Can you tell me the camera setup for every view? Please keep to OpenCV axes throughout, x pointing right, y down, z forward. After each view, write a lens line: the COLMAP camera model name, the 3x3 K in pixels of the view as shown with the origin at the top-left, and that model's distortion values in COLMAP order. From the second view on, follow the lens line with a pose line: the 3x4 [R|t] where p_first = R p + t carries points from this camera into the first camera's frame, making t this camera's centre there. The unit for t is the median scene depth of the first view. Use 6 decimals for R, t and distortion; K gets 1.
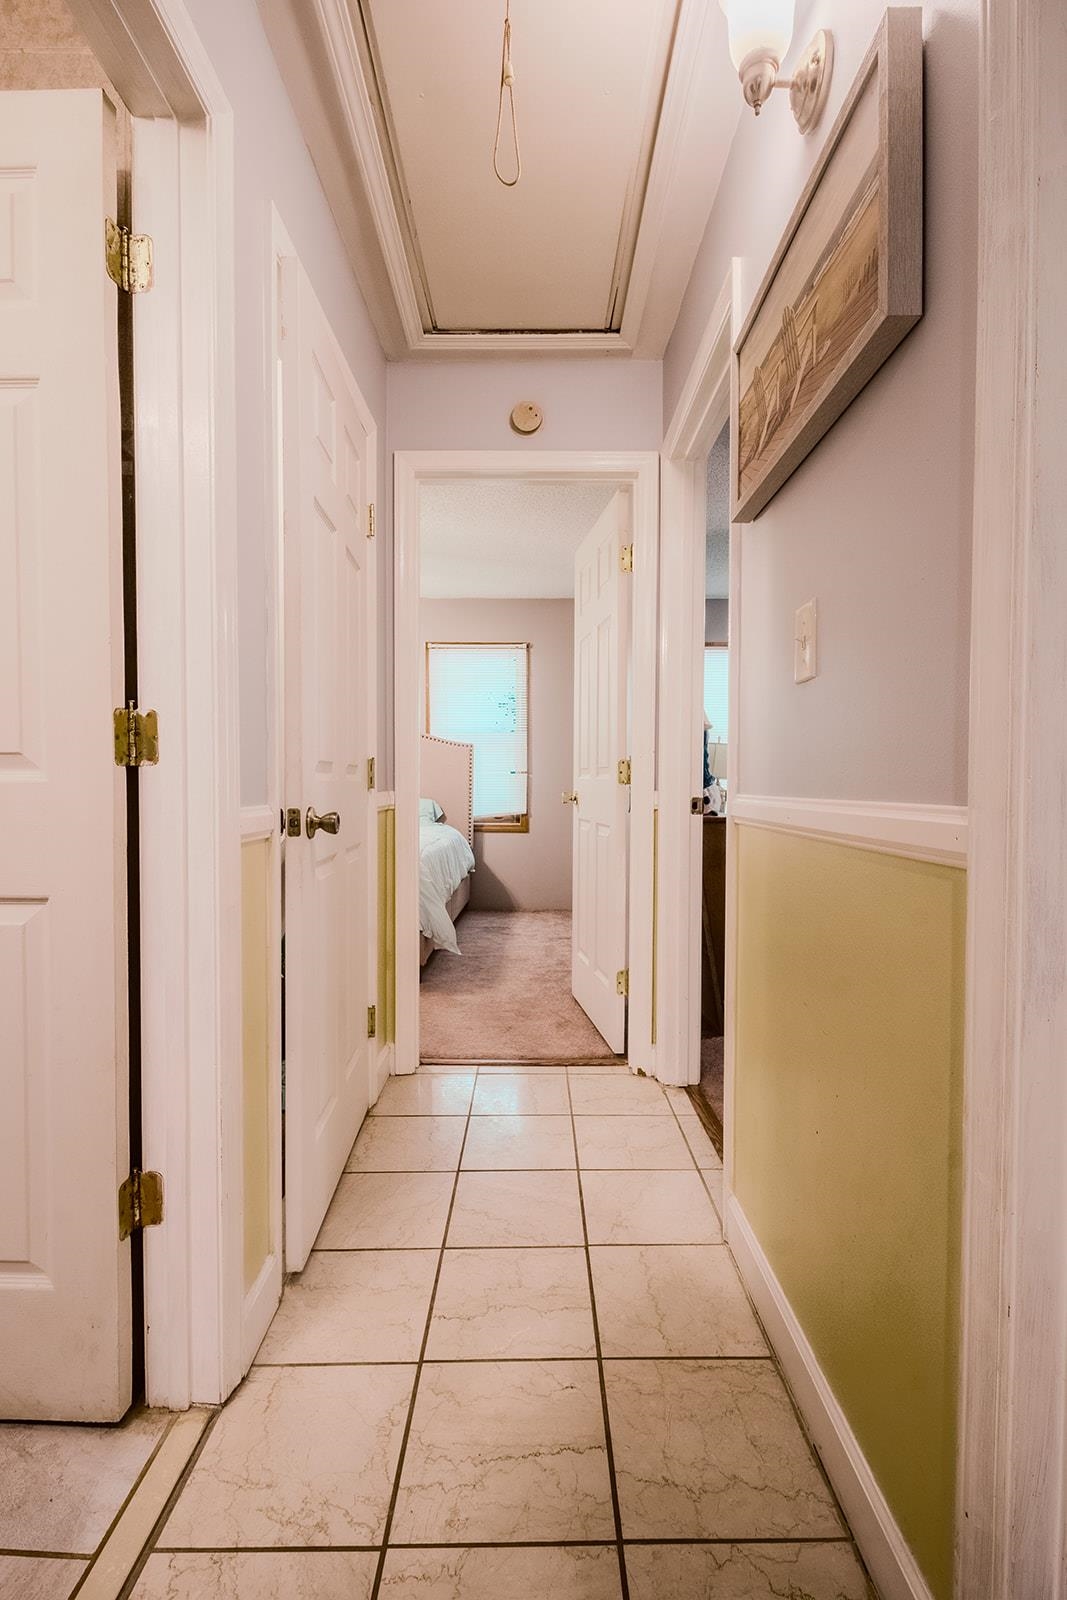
lens RADIAL K [[731.1, 0, 537.4], [0, 731.1, 770.1], [0, 0, 1]] dist [0.002918, -0.003674]
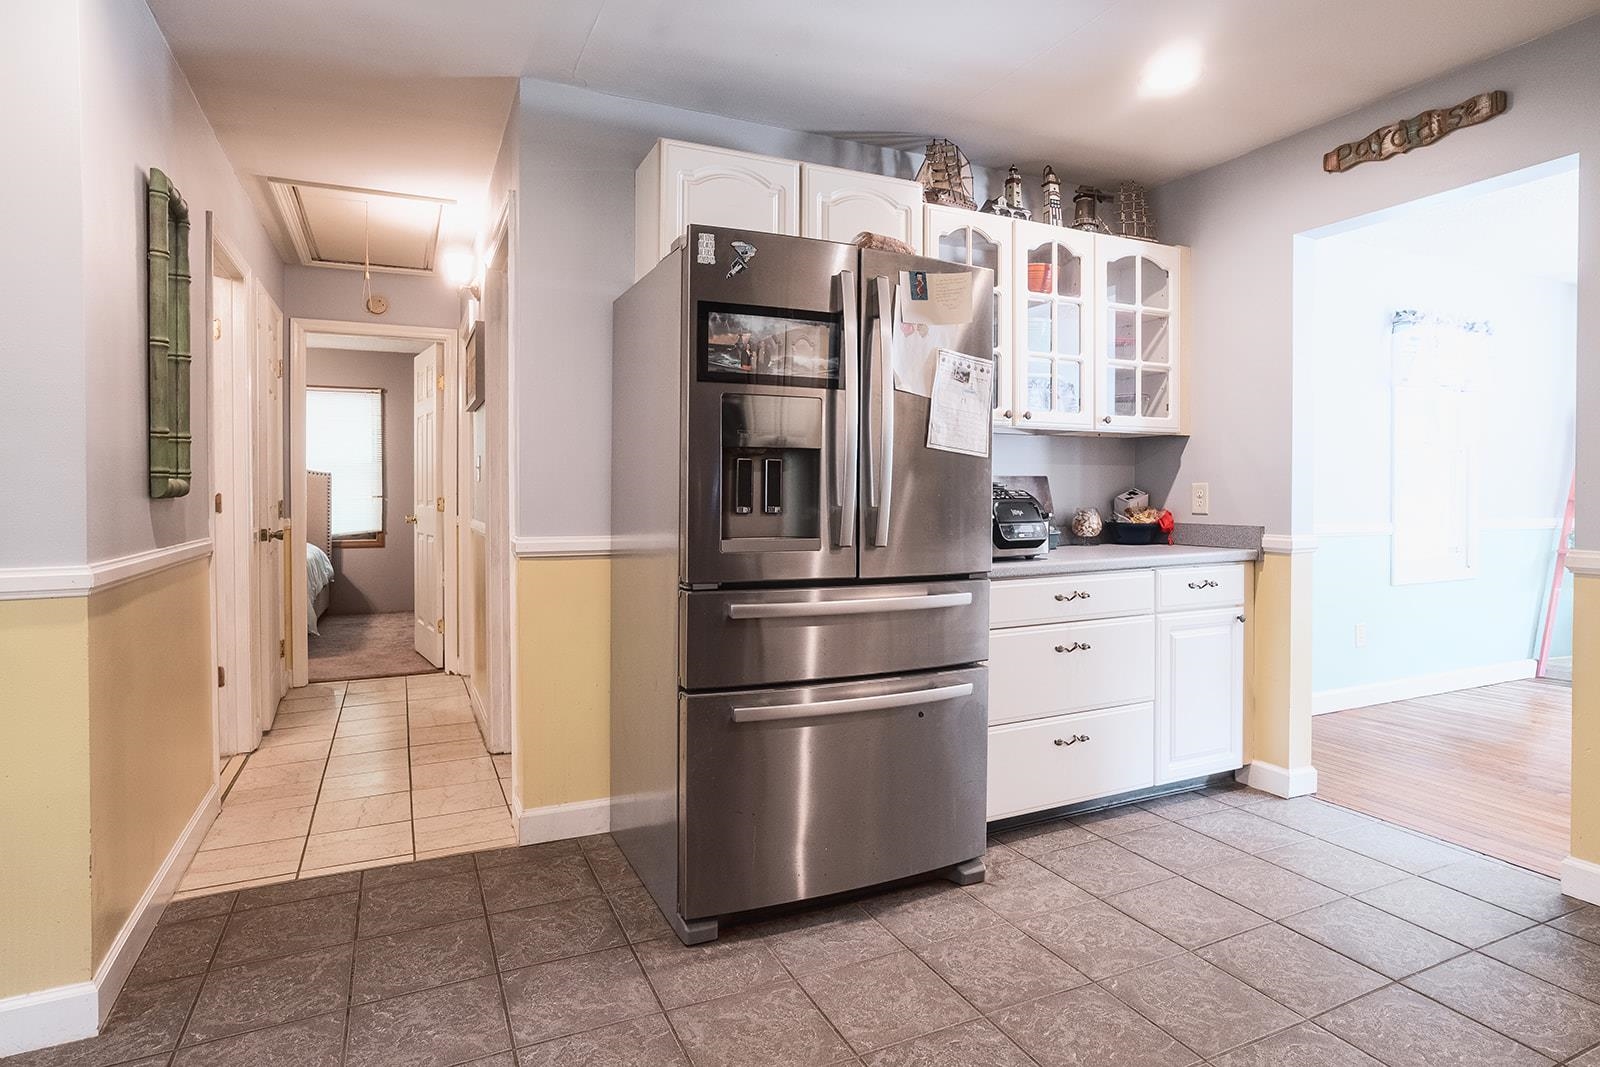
lens RADIAL K [[857.1, 0, 797.8], [0, 857.1, 492.9], [0, 0, 1]] dist [-0.003731, -0.000603]
pose [[0.908164, -0.007750, 0.418544, 0.017990], [0.000152, 0.999835, 0.018182, -0.030282], [-0.418615, -0.016449, 0.908015, -0.589856]]
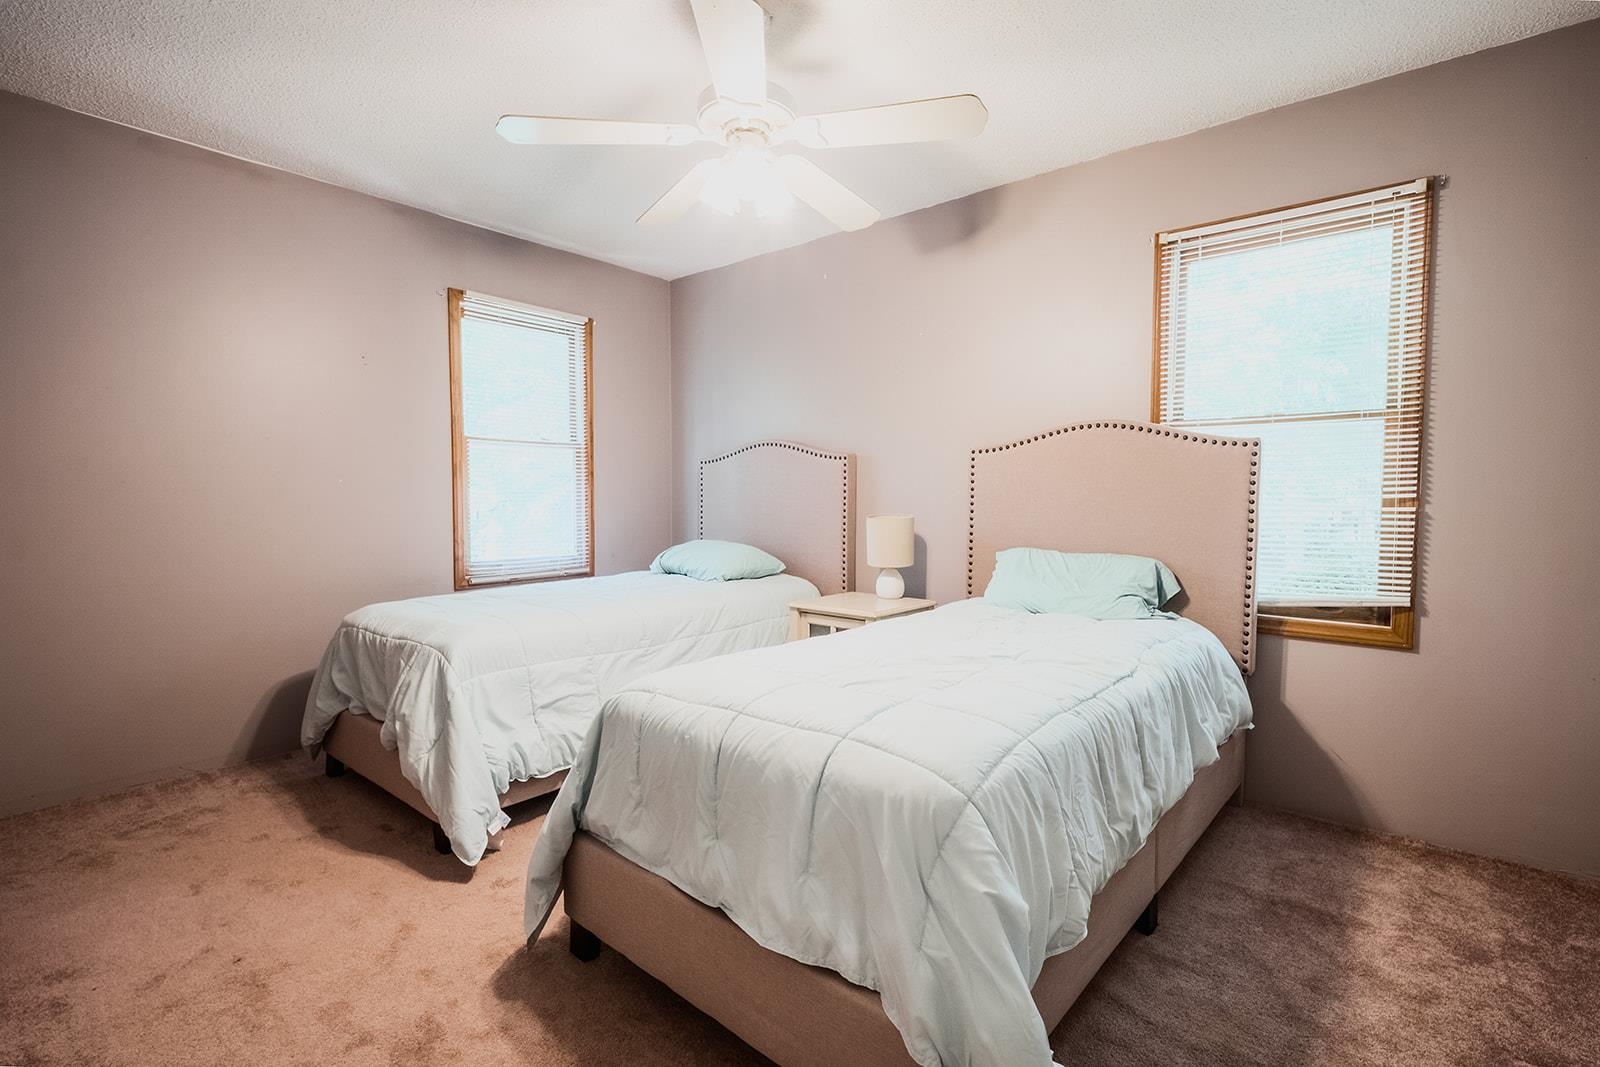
lens RADIAL K [[731.1, 0, 800.0], [0, 731.1, 533.5], [0, 0, 1]] dist [0.002918, -0.003674]
pose [[0.752504, 0.028468, -0.657973, -0.004537], [0.002171, 0.998953, 0.045703, 0.000897], [0.658585, -0.035820, 0.751654, 0.493940]]
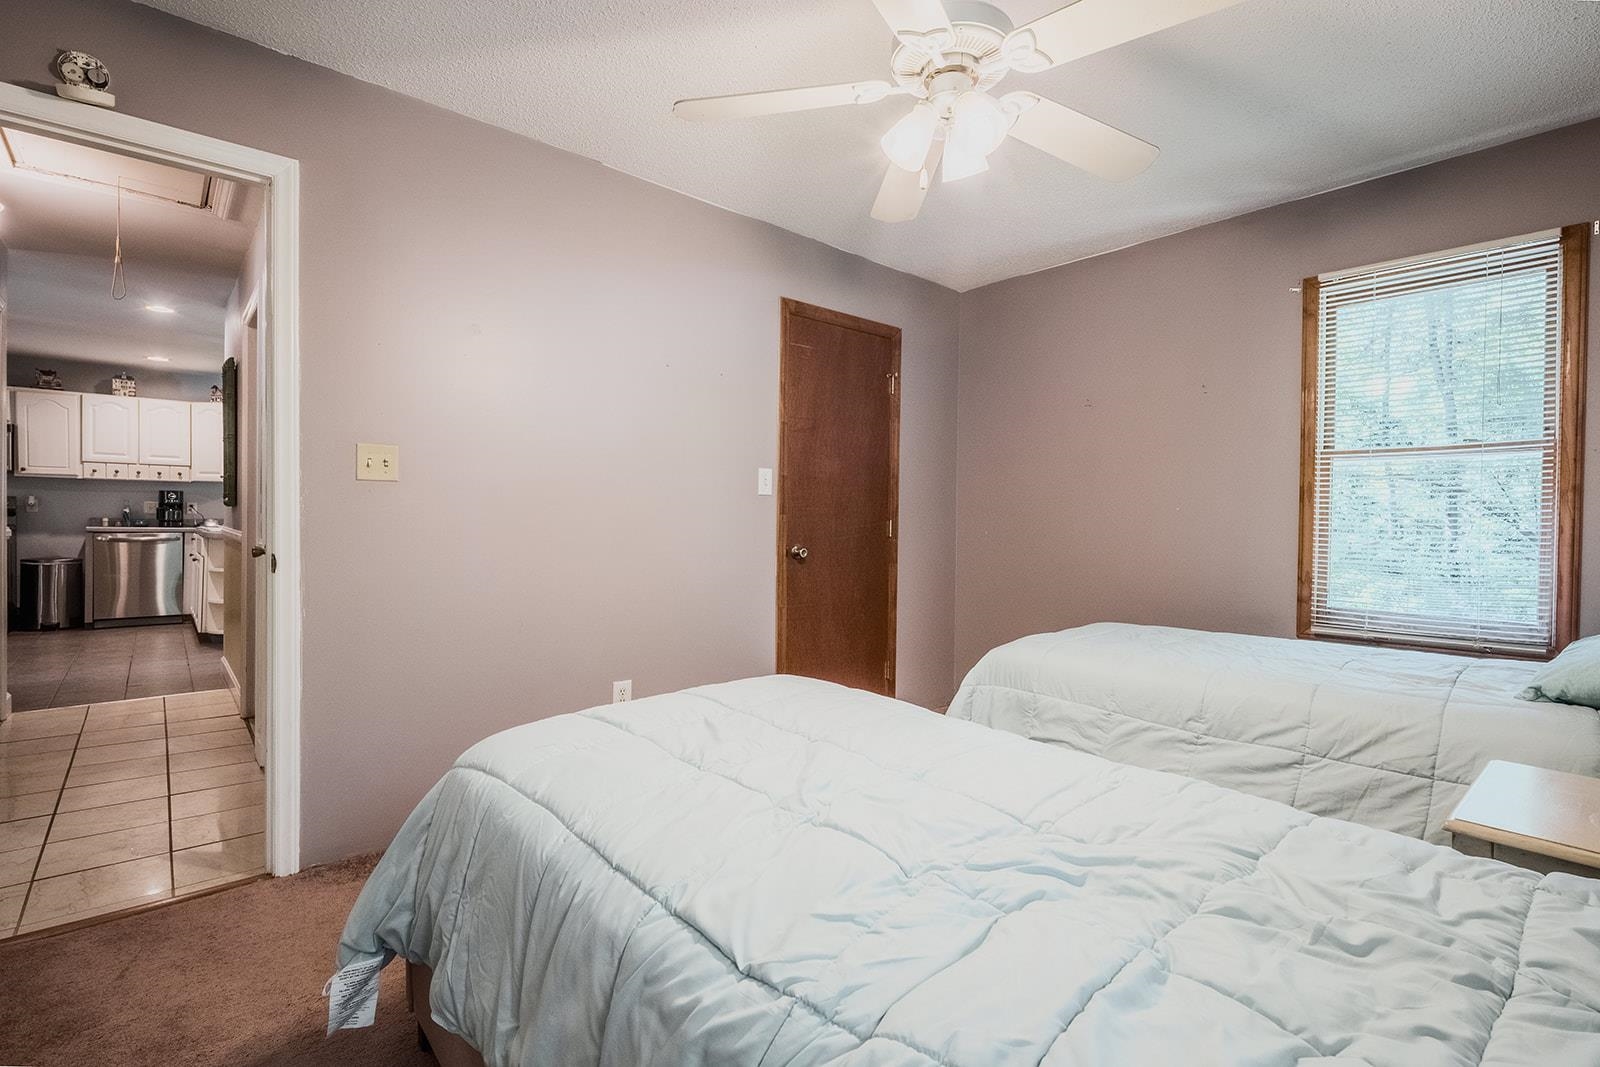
lens RADIAL K [[731.1, 0, 800.0], [0, 731.1, 533.5], [0, 0, 1]] dist [0.002918, -0.003674]
pose [[-0.765760, 0.002962, -0.643120, -0.038248], [-0.013660, 0.999689, 0.020869, -0.005495], [0.642982, 0.024766, -0.765481, 1.241805]]
